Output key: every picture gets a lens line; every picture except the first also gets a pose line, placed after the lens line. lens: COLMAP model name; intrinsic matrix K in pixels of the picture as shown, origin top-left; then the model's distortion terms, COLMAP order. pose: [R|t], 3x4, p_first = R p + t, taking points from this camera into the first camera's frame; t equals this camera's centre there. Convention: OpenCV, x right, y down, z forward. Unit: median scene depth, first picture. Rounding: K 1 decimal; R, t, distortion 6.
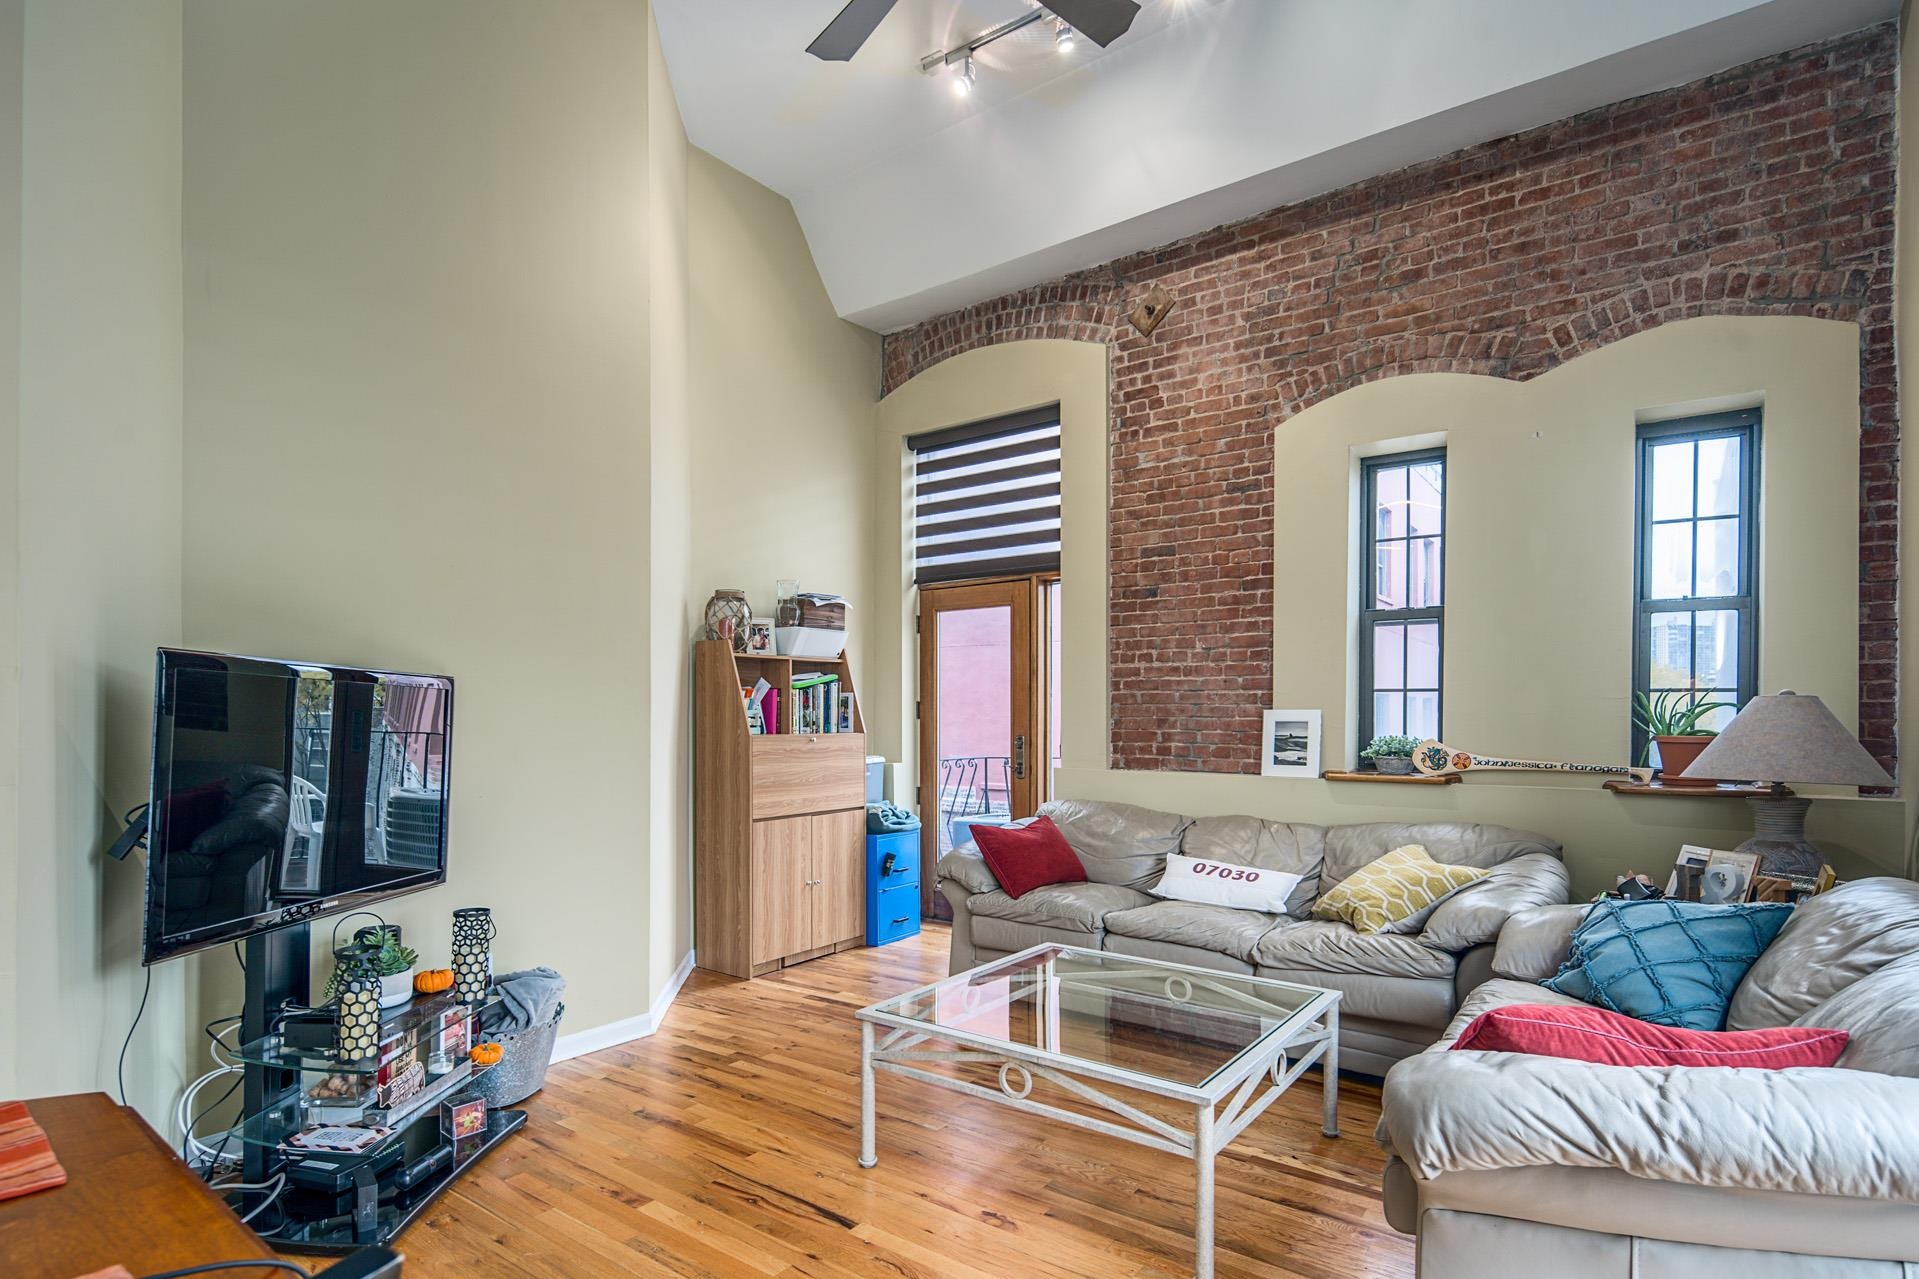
lens RADIAL K [[958.1, 0, 928.8], [0, 958.1, 719.6], [0, 0, 1]] dist [0.002236, -0.004683]
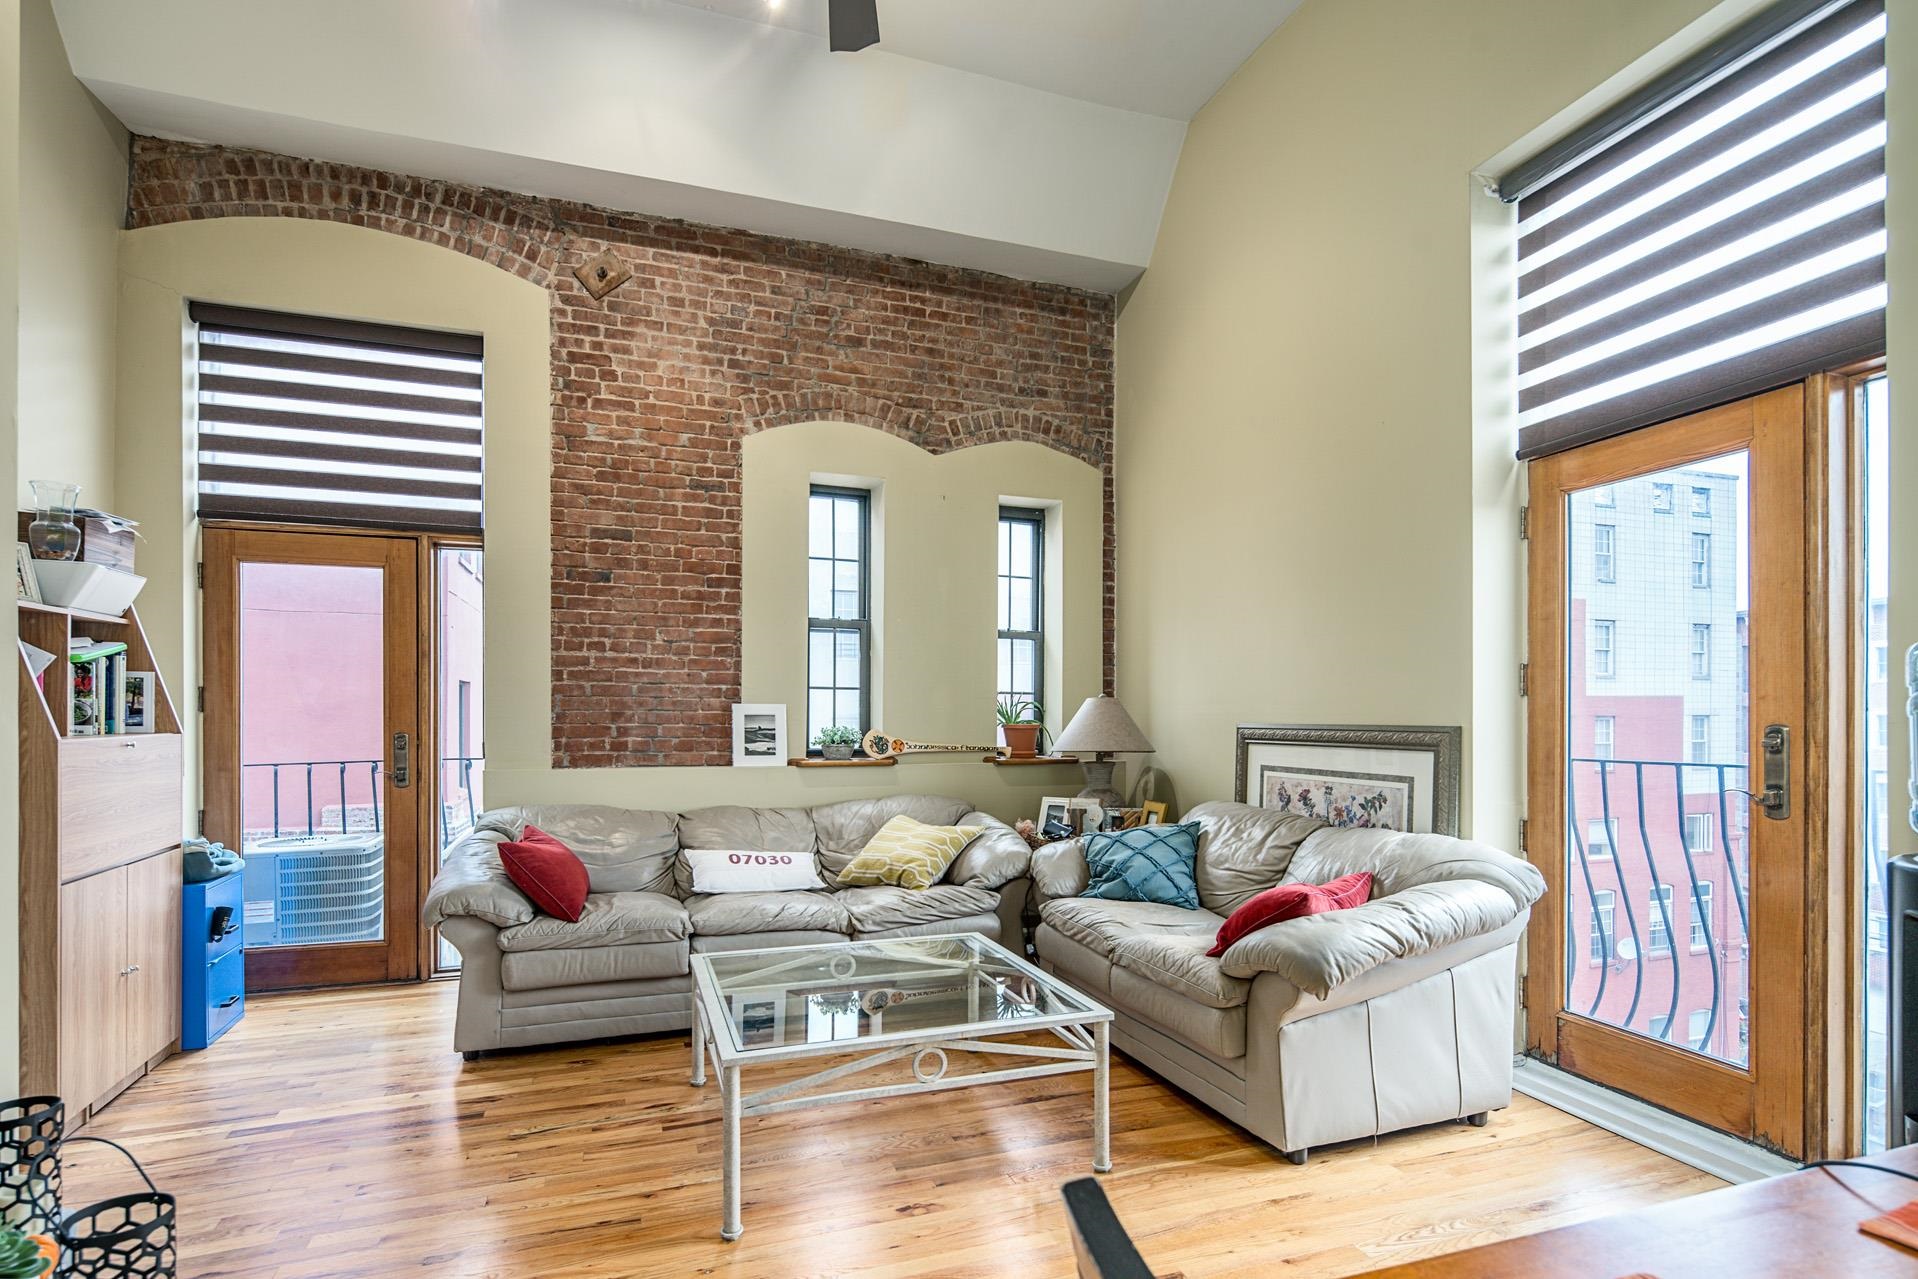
lens RADIAL K [[957.6, 0, 965.4], [0, 957.6, 717.0], [0, 0, 1]] dist [0.002236, -0.004683]
pose [[0.543598, -0.004573, 0.839333, -0.385640], [0.000268, 0.999986, 0.005275, -0.001085], [-0.839345, -0.002643, 0.543592, 0.211463]]
